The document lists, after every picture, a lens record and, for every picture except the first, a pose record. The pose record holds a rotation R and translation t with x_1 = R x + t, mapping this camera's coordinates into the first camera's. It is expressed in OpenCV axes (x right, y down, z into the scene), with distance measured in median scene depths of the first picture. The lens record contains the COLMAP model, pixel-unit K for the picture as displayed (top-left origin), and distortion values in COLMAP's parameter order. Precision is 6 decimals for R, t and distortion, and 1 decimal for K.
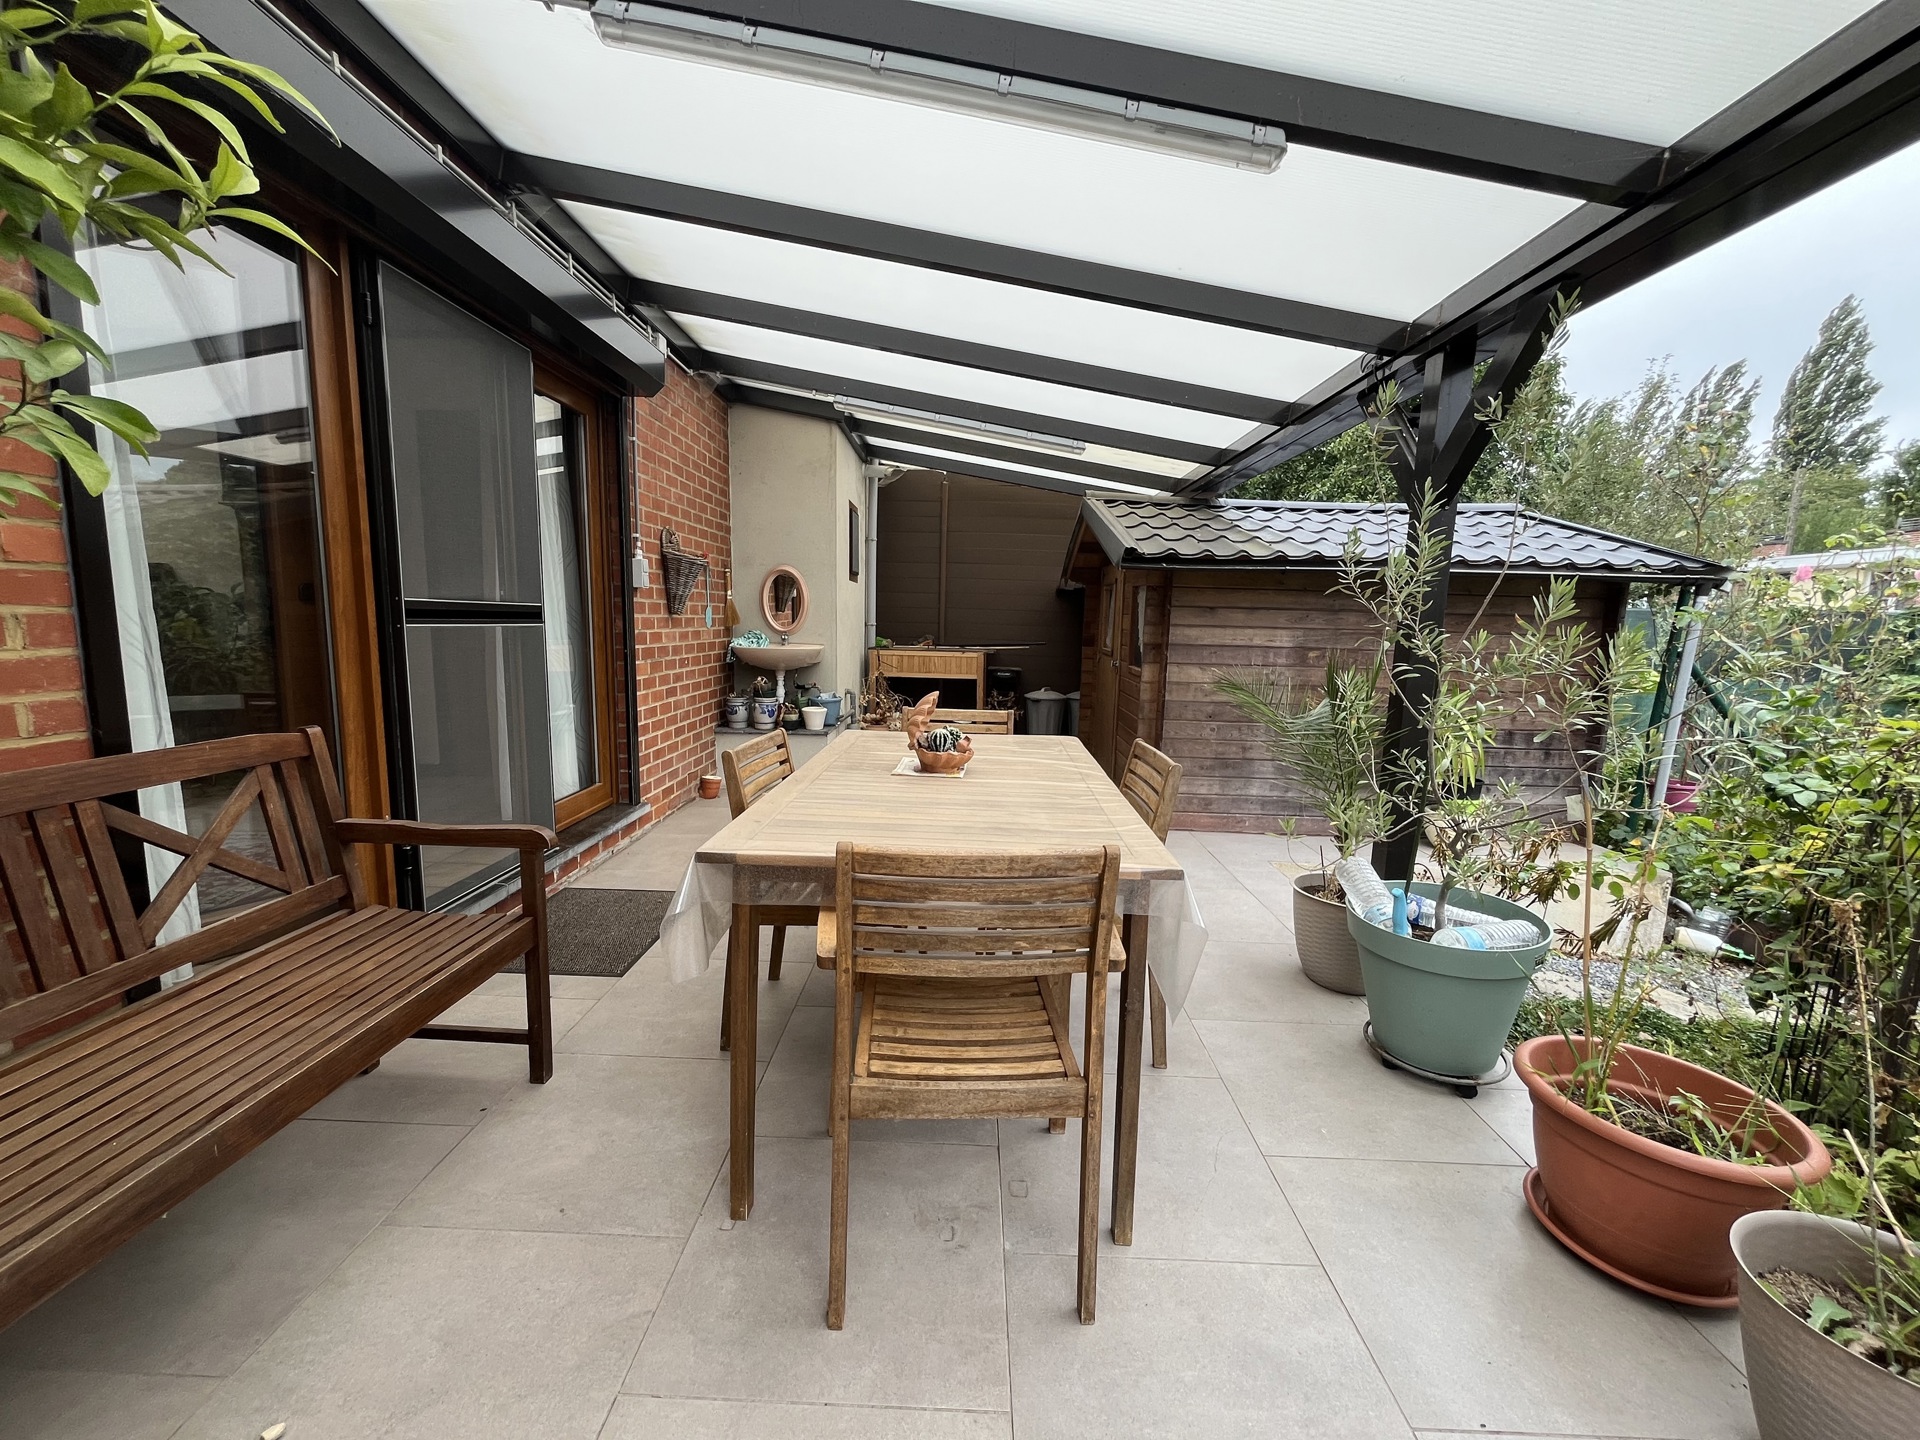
lens RADIAL K [[774.7, 0, 961.5], [0, 774.7, 723.9], [0, 0, 1]] dist [-0.000492, -0.000168]
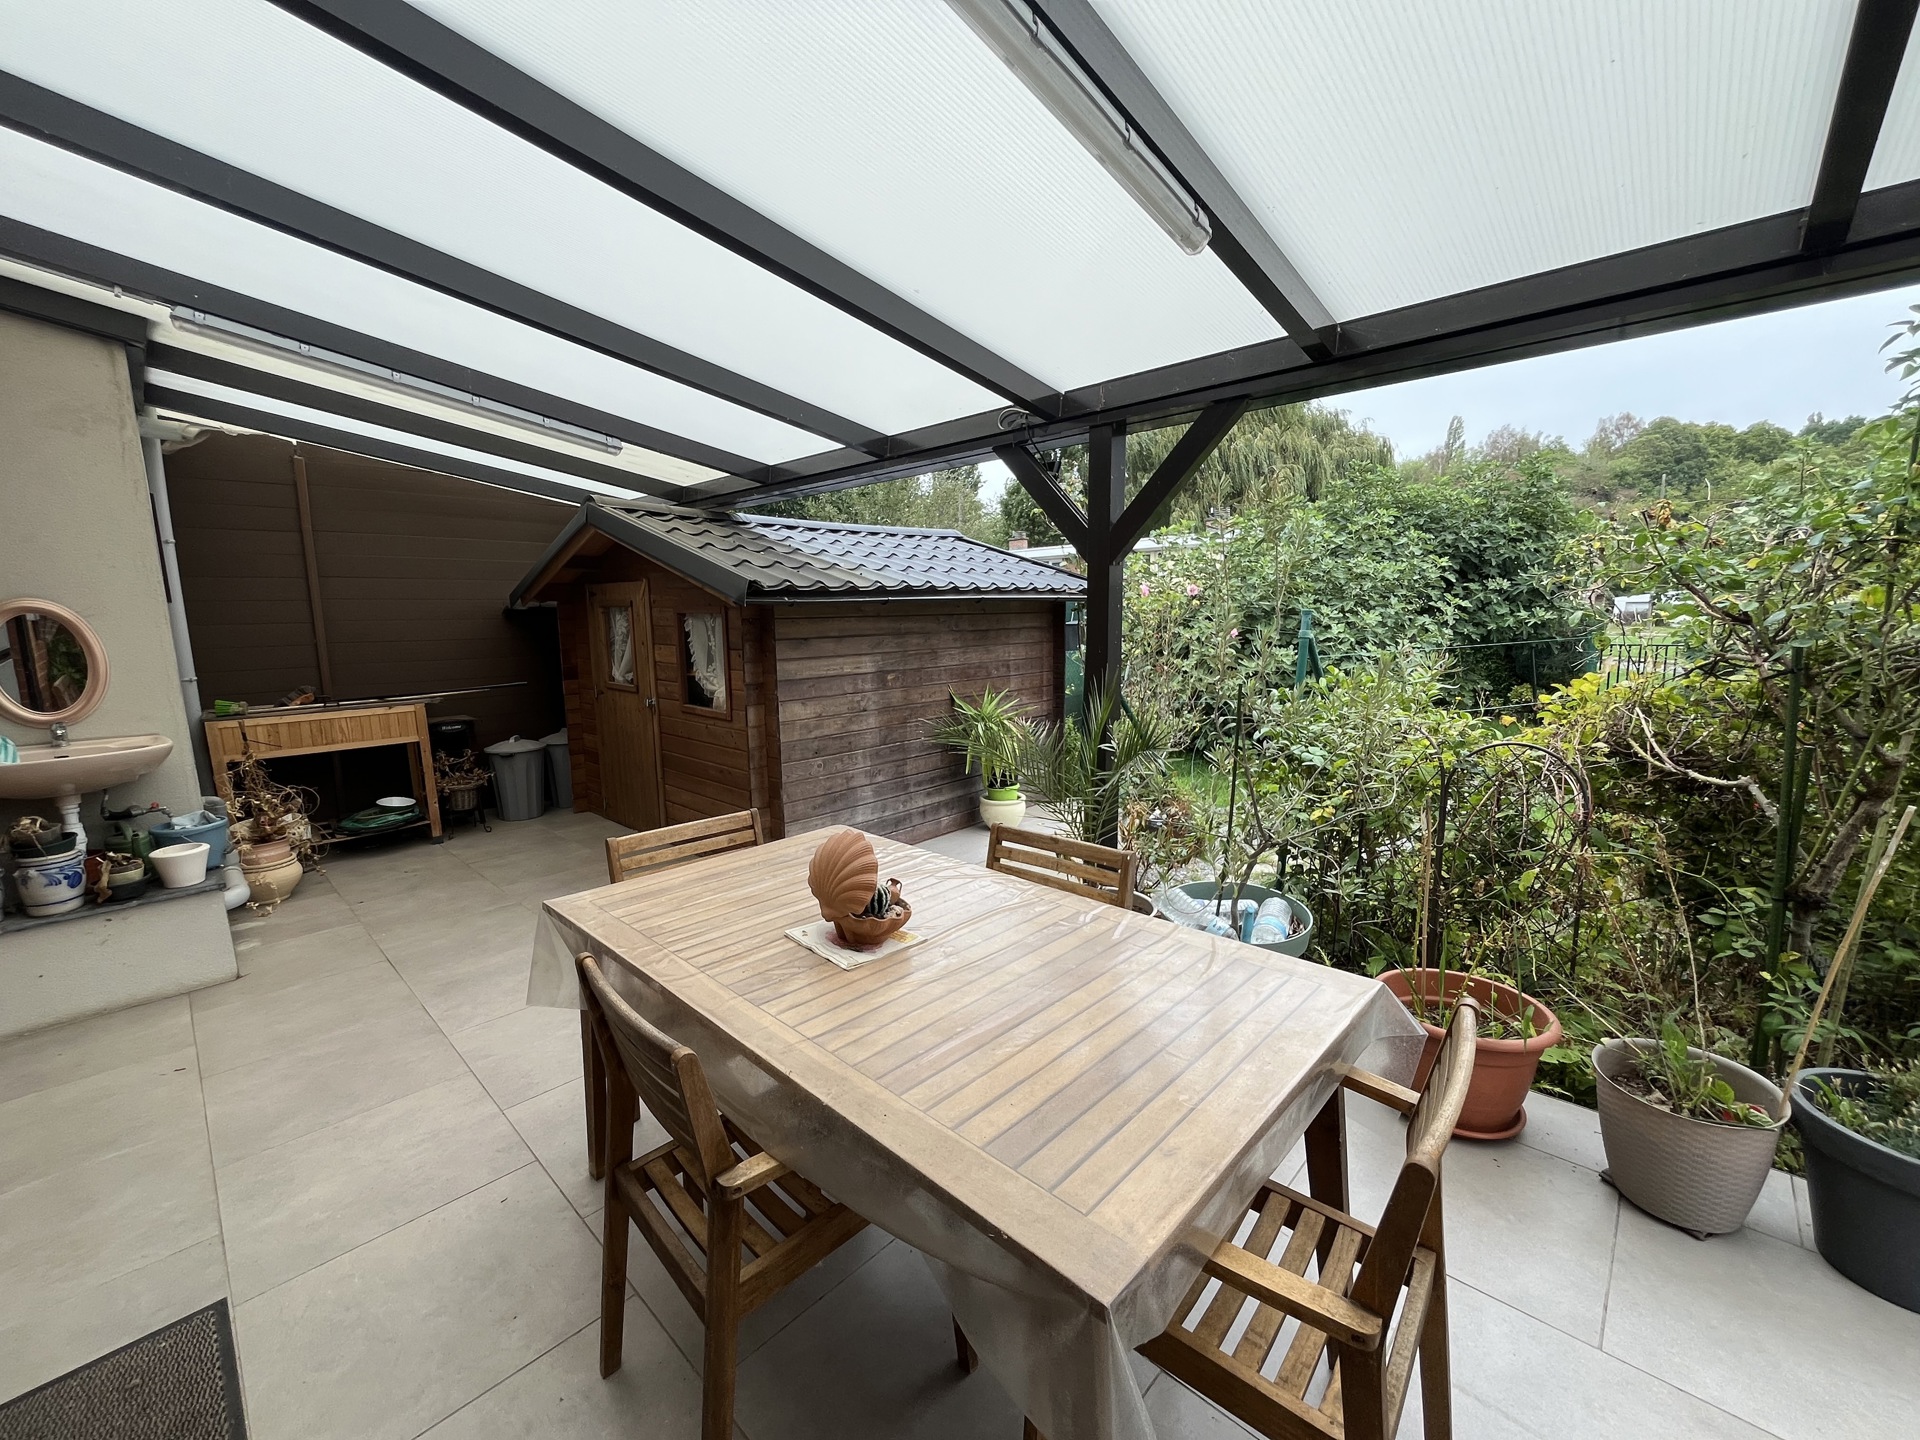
lens RADIAL K [[774.7, 0, 958.9], [0, 774.7, 718.5], [0, 0, 1]] dist [-0.000492, -0.000168]
pose [[0.676126, -0.140332, 0.723298, -0.237908], [0.134152, 0.988732, 0.066428, -0.089895], [-0.724470, 0.052119, 0.687333, 0.221865]]
